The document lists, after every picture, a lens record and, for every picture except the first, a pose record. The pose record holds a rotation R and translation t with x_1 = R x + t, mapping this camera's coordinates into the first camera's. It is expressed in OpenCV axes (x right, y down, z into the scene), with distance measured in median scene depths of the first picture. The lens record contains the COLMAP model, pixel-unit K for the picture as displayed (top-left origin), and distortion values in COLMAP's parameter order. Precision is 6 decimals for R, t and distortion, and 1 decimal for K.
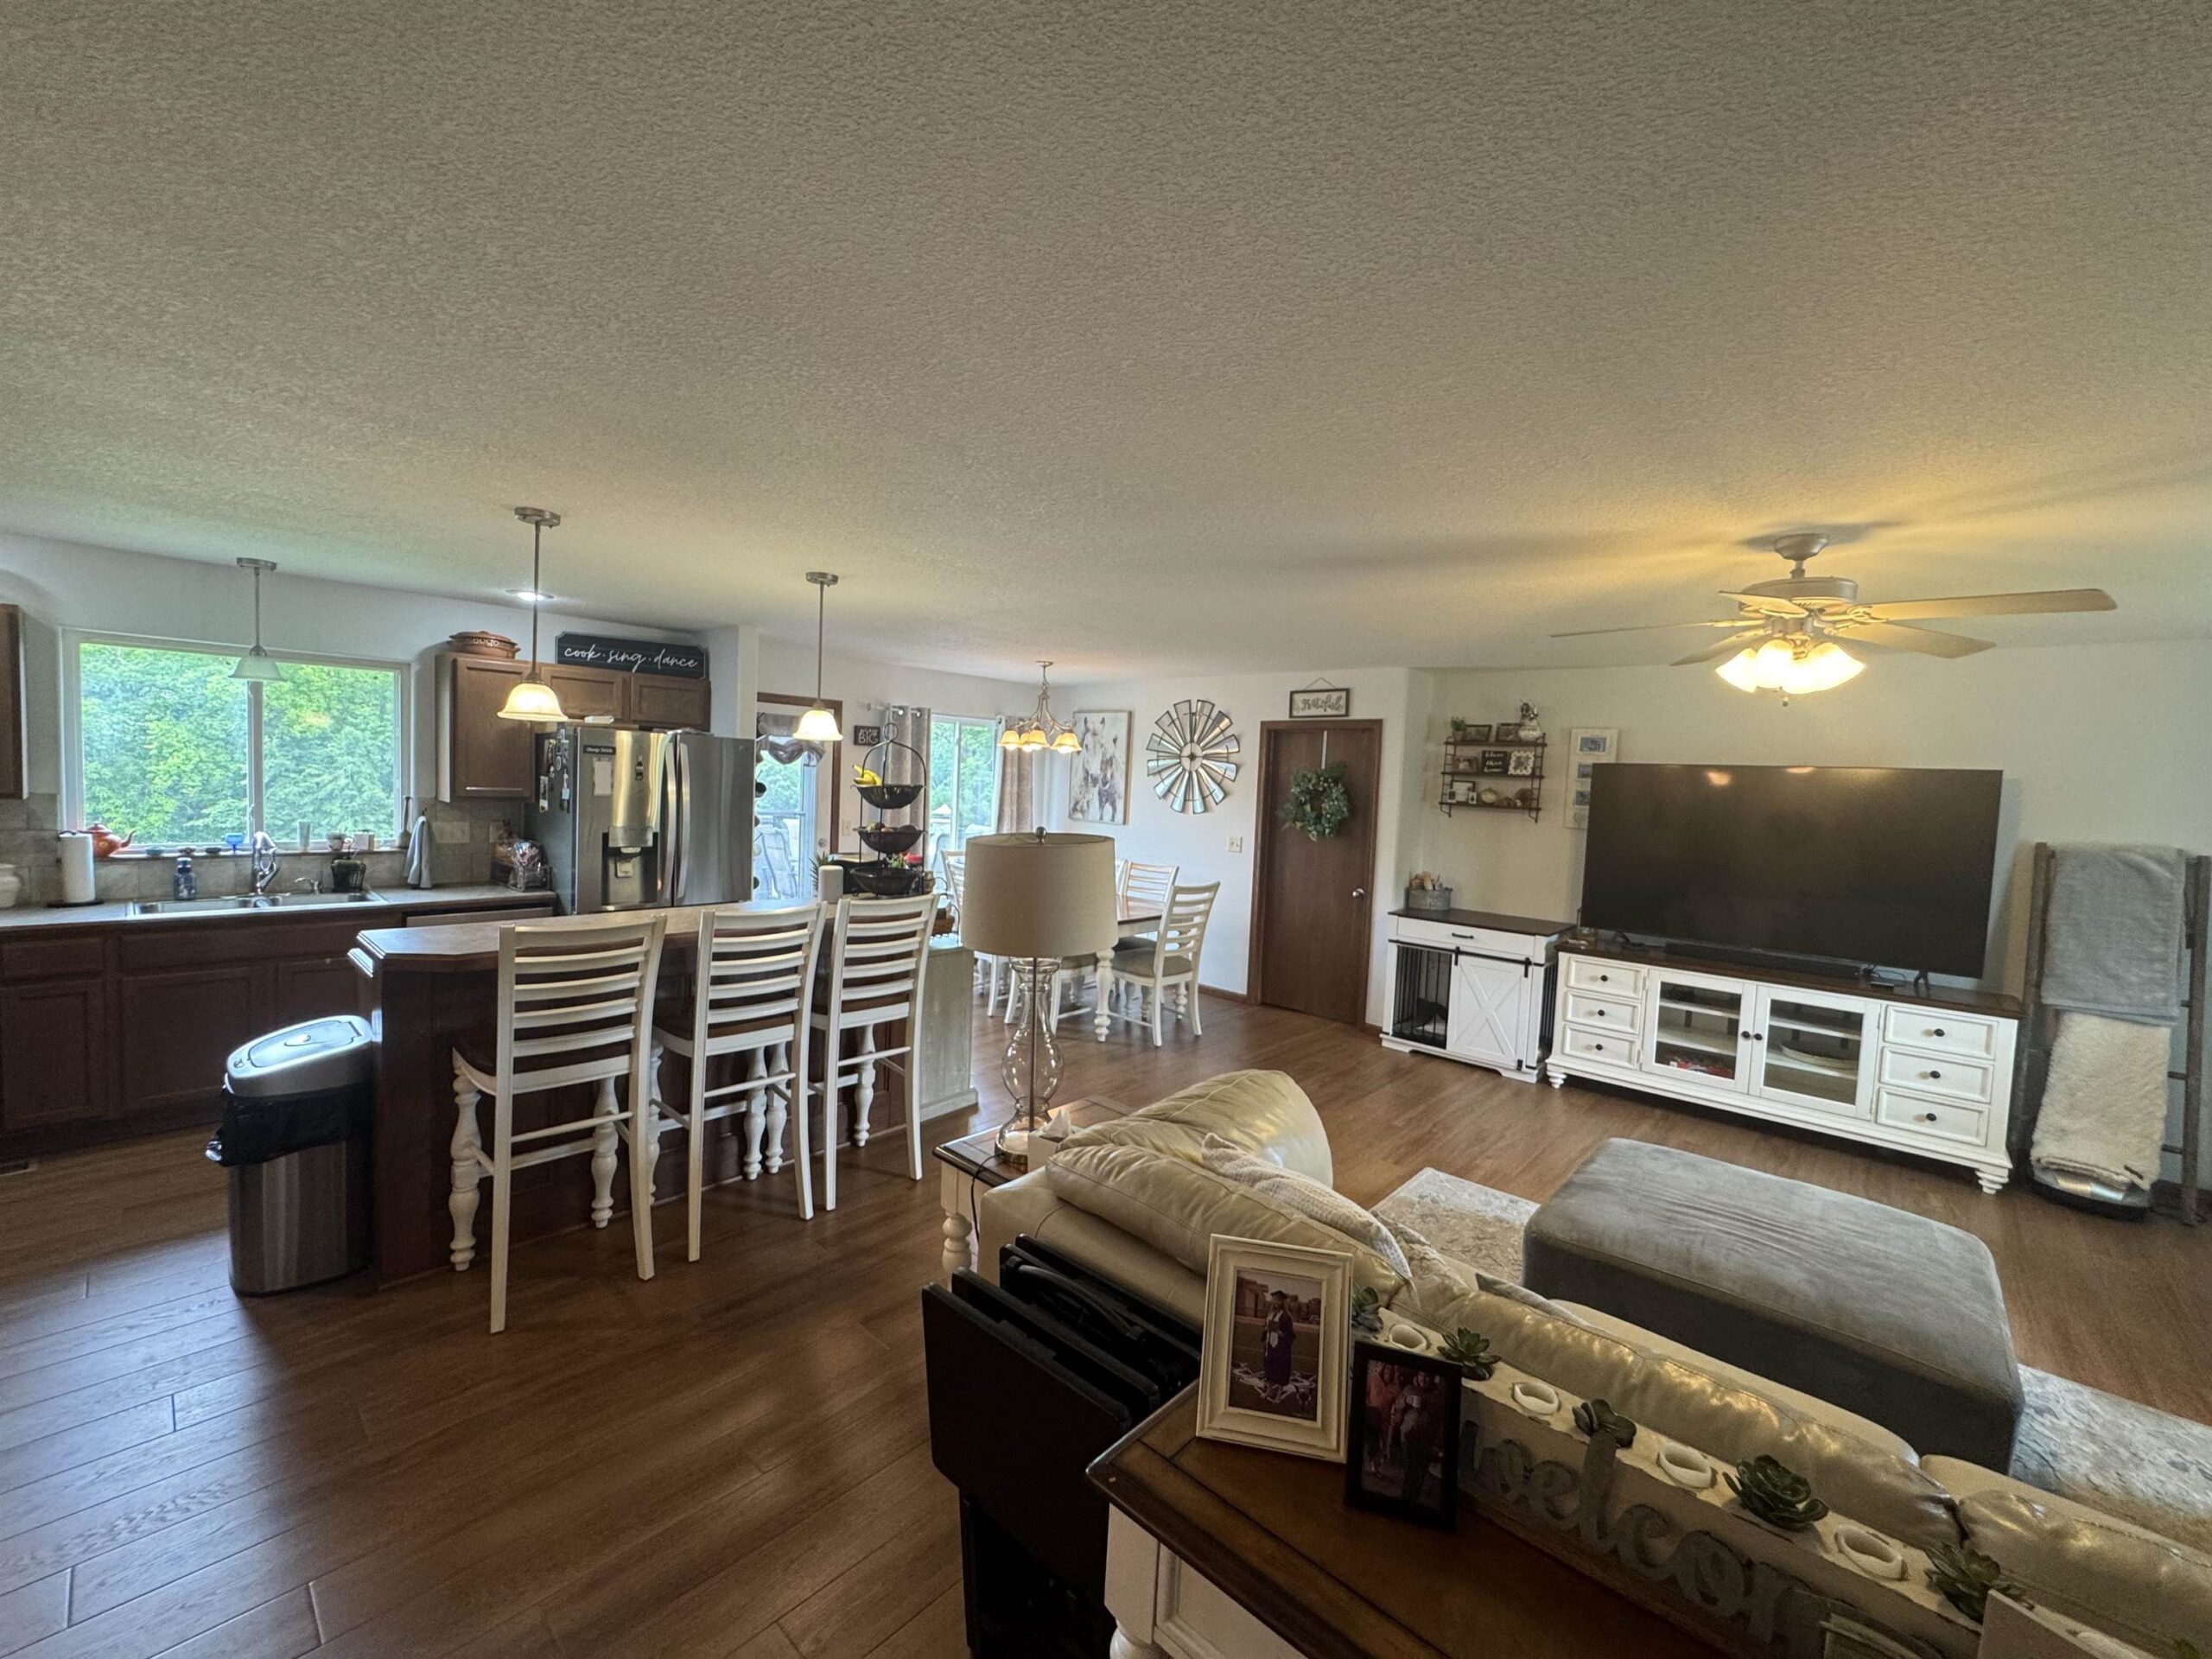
lens RADIAL K [[880.5, 0, 1106.3], [0, 880.5, 826.8], [0, 0, 1]] dist [-0.005062, 0.001098]
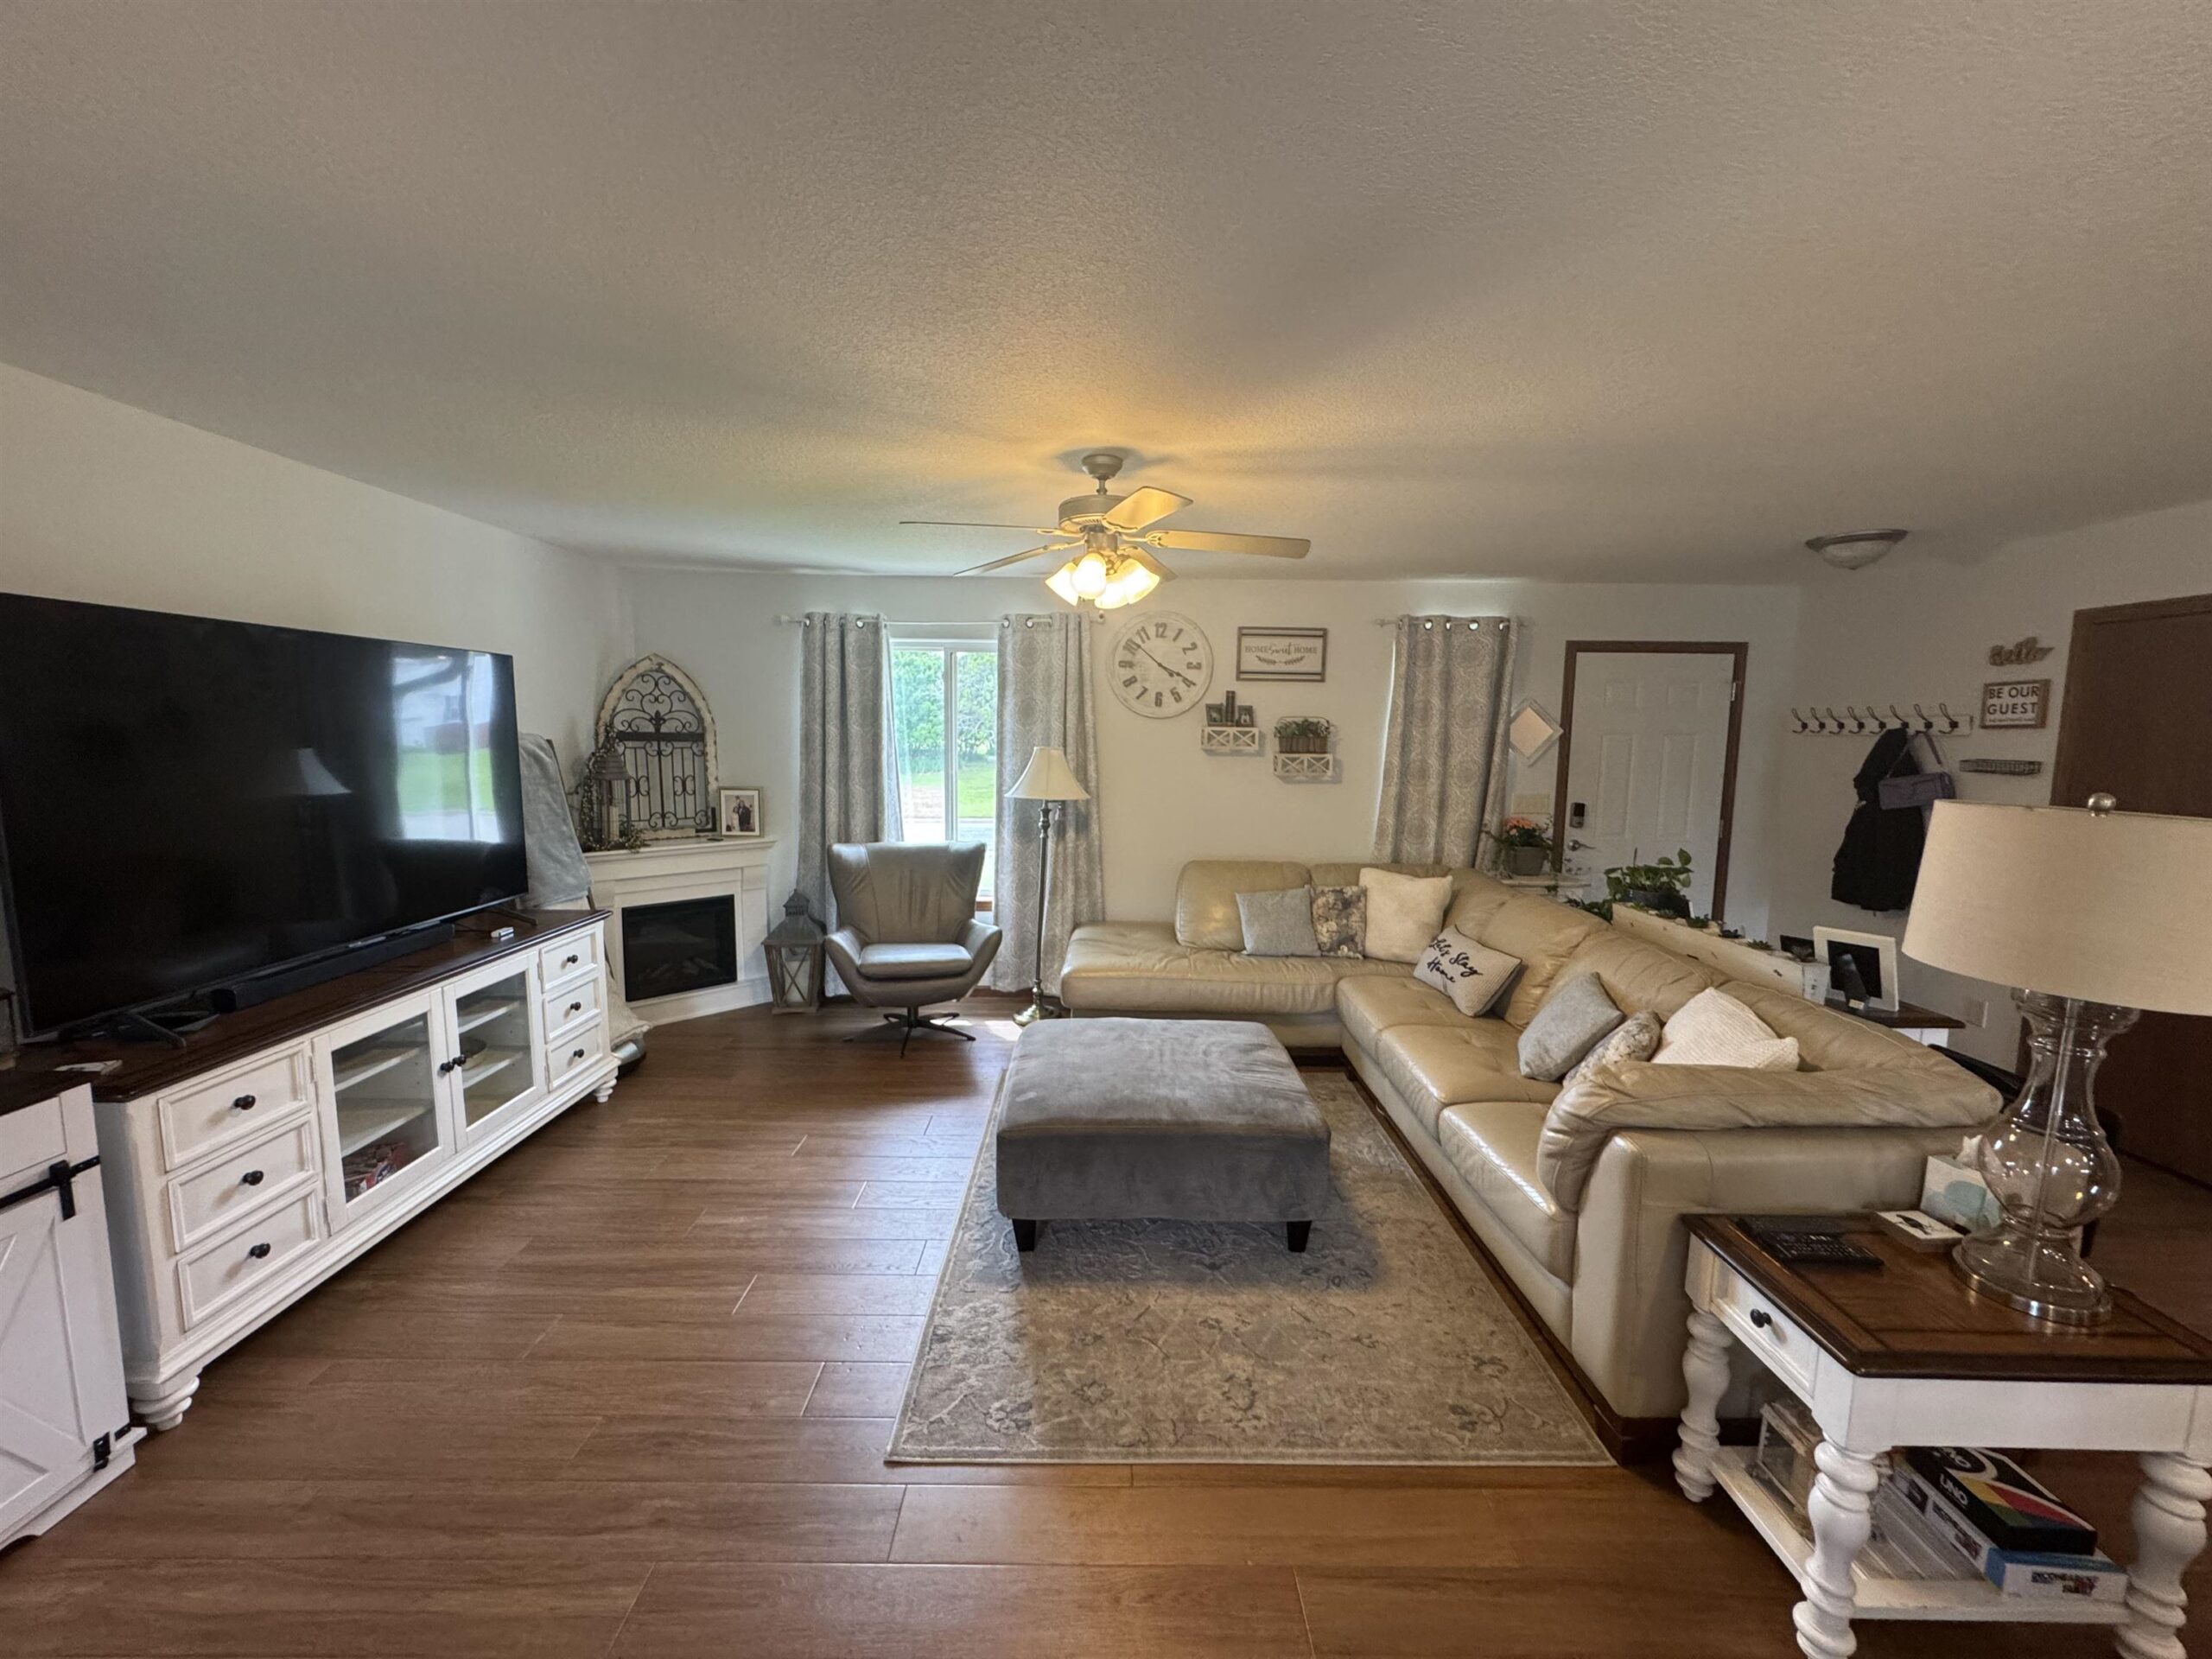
lens RADIAL K [[880.5, 0, 1104.8], [0, 880.5, 833.1], [0, 0, 1]] dist [-0.005062, 0.001098]
pose [[-0.671941, -0.135893, 0.728030, -0.027093], [-0.000146, 0.983046, 0.183359, -0.042802], [-0.740604, 0.123100, -0.660569, 0.978894]]
